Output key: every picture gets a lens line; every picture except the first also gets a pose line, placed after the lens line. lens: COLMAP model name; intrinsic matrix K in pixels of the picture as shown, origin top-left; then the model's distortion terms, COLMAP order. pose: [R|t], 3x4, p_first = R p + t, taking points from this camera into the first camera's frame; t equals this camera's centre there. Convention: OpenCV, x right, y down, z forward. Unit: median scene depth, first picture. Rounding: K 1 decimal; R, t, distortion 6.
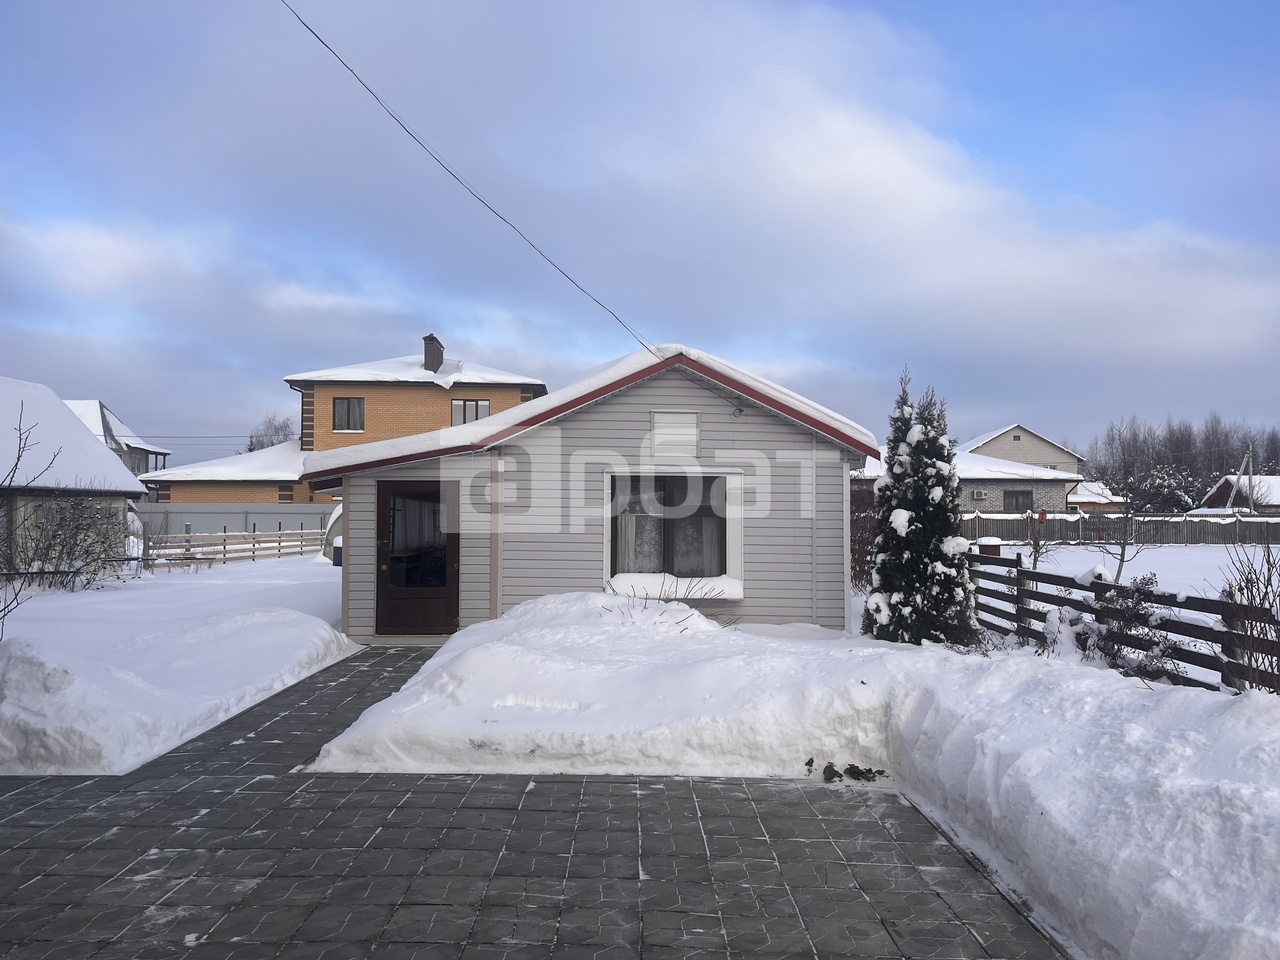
lens RADIAL K [[955.4, 0, 640.0], [0, 955.4, 480.0], [0, 0, 1]] dist [0.084900, -0.103359]
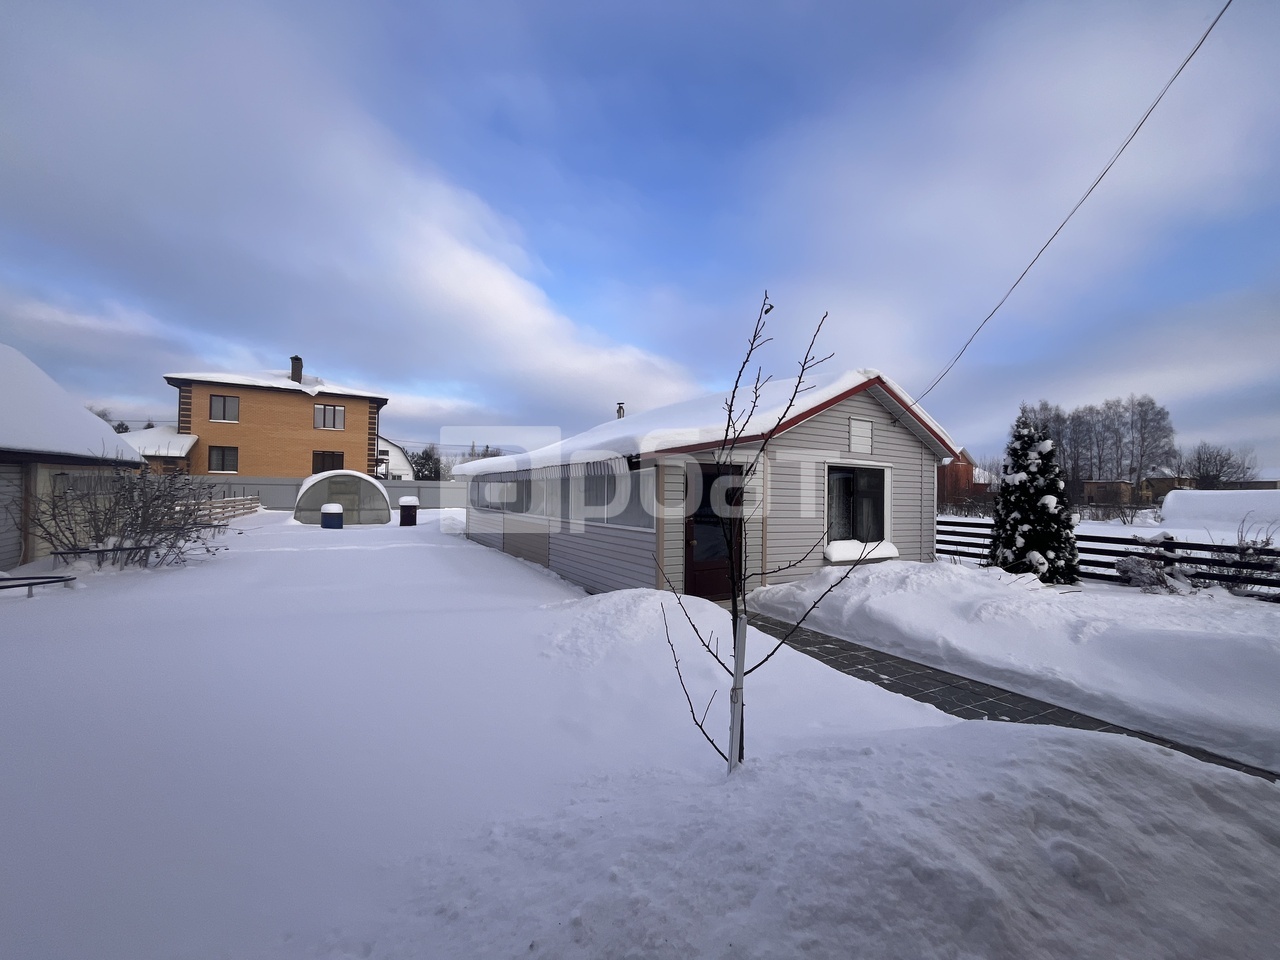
lens RADIAL K [[513.8, 0, 631.9], [0, 513.8, 484.8], [0, 0, 1]] dist [-0.002335, -0.000177]
pose [[0.885355, 0.017707, 0.464578, -0.411804], [-0.031559, 0.999259, 0.022056, 0.010074], [-0.463843, -0.034189, 0.885257, 0.359191]]
